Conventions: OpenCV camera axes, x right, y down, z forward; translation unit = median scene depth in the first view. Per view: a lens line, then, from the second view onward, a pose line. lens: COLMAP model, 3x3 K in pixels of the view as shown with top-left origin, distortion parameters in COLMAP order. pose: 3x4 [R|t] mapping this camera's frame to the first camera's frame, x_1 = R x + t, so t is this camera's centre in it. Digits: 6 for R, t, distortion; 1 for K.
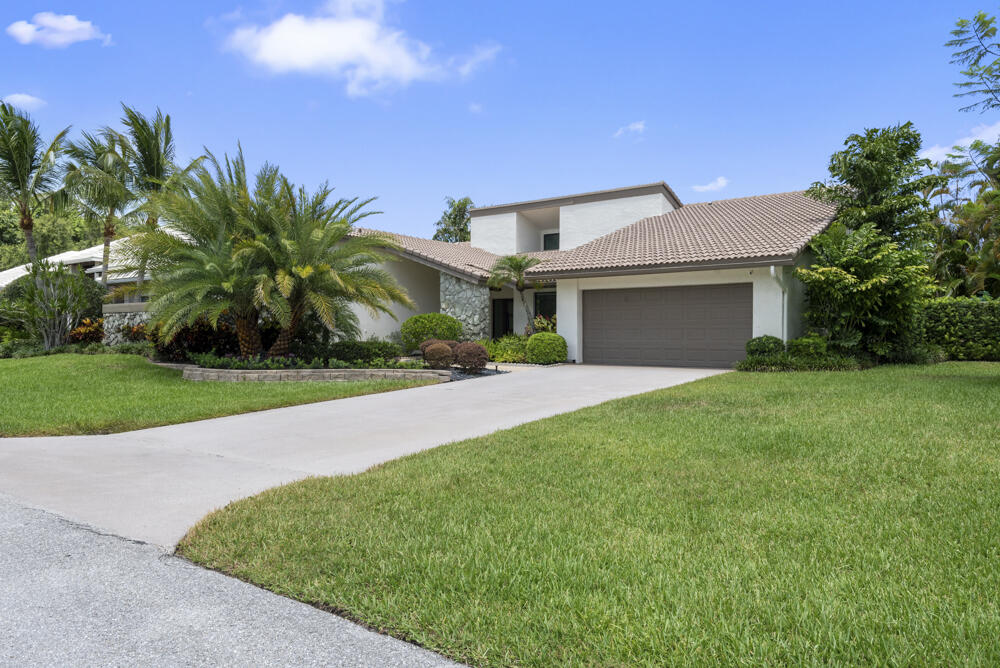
lens RADIAL K [[723.2, 0, 500.0], [0, 723.2, 334.0], [0, 0, 1]] dist [0.007117, 0.001424]
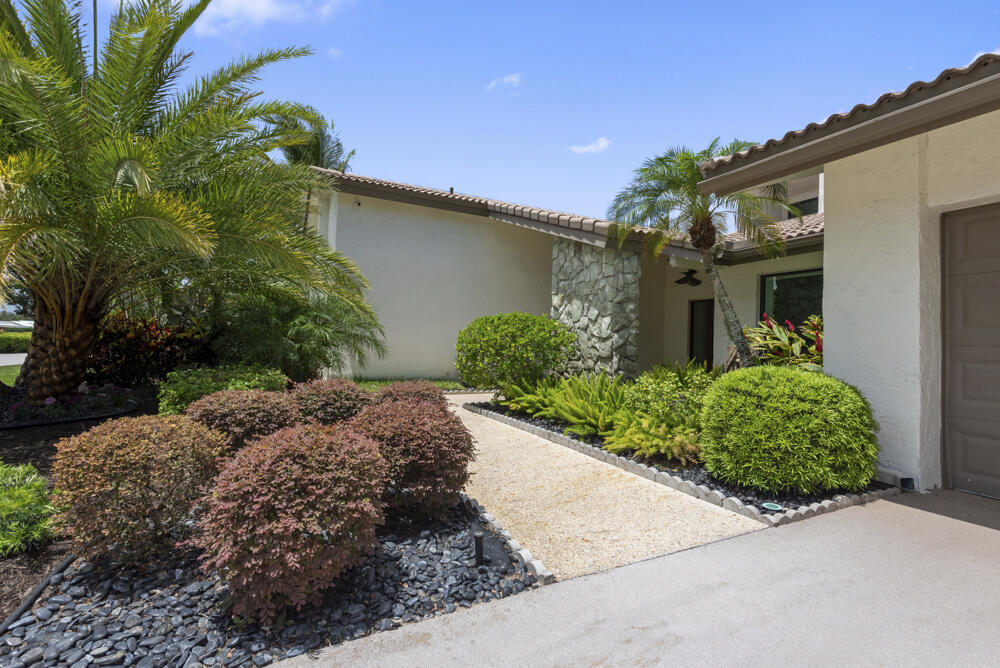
lens RADIAL K [[447.8, 0, 500.0], [0, 447.8, 334.0], [0, 0, 1]] dist [0.002950, 0.000226]
pose [[0.867710, 0.015333, -0.496835, 0.050435], [-0.031306, 0.999226, -0.023838, -0.006549], [0.496085, 0.036238, 0.867518, 0.721200]]
